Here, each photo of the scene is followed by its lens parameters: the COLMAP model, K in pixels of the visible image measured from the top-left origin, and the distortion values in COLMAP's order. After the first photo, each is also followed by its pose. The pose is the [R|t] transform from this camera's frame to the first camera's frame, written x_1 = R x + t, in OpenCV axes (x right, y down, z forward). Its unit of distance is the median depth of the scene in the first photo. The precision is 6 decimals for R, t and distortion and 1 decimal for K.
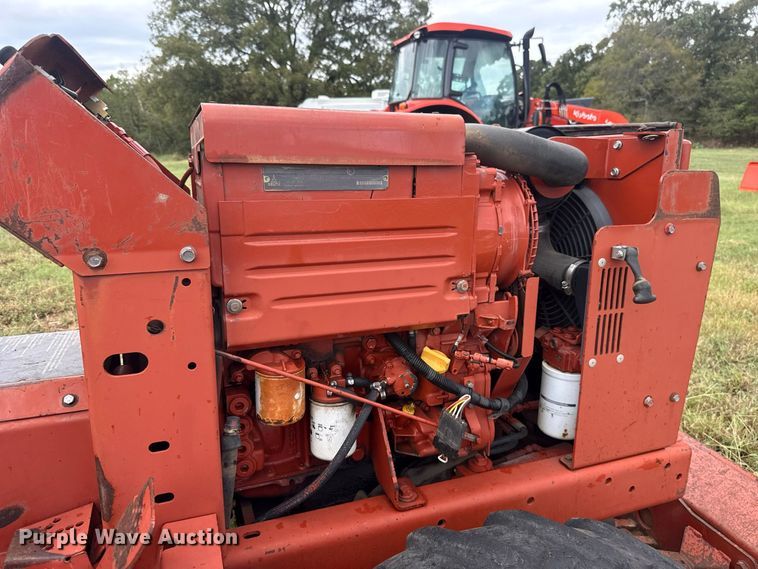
lens RADIAL K [[543.7, 0, 380.9], [0, 543.7, 282.6], [0, 0, 1]] dist [-0.001128, -0.010735]
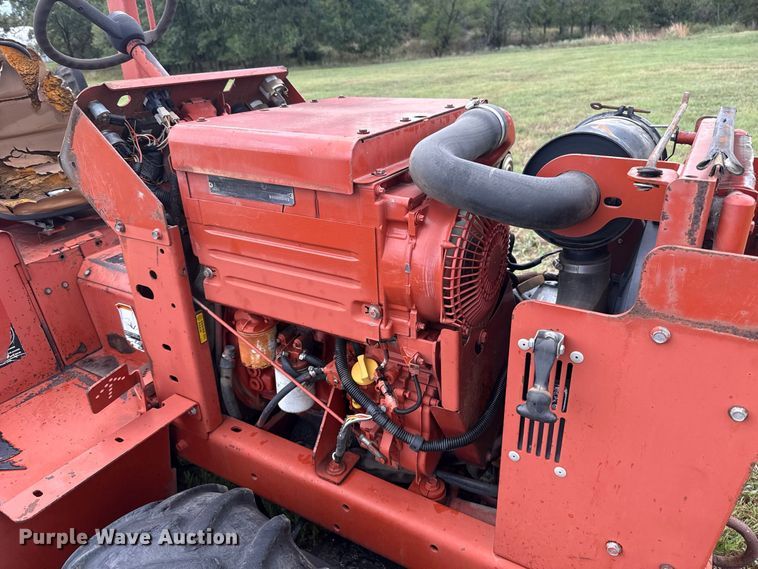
lens RADIAL K [[542.6, 0, 377.8], [0, 542.6, 284.0], [0, 0, 1]] dist [0.003244, -0.013295]
pose [[0.618796, 0.300075, -0.725980, 0.778459], [-0.138444, 0.951358, 0.275229, -0.285589], [0.773256, -0.069802, 0.630240, 0.372812]]
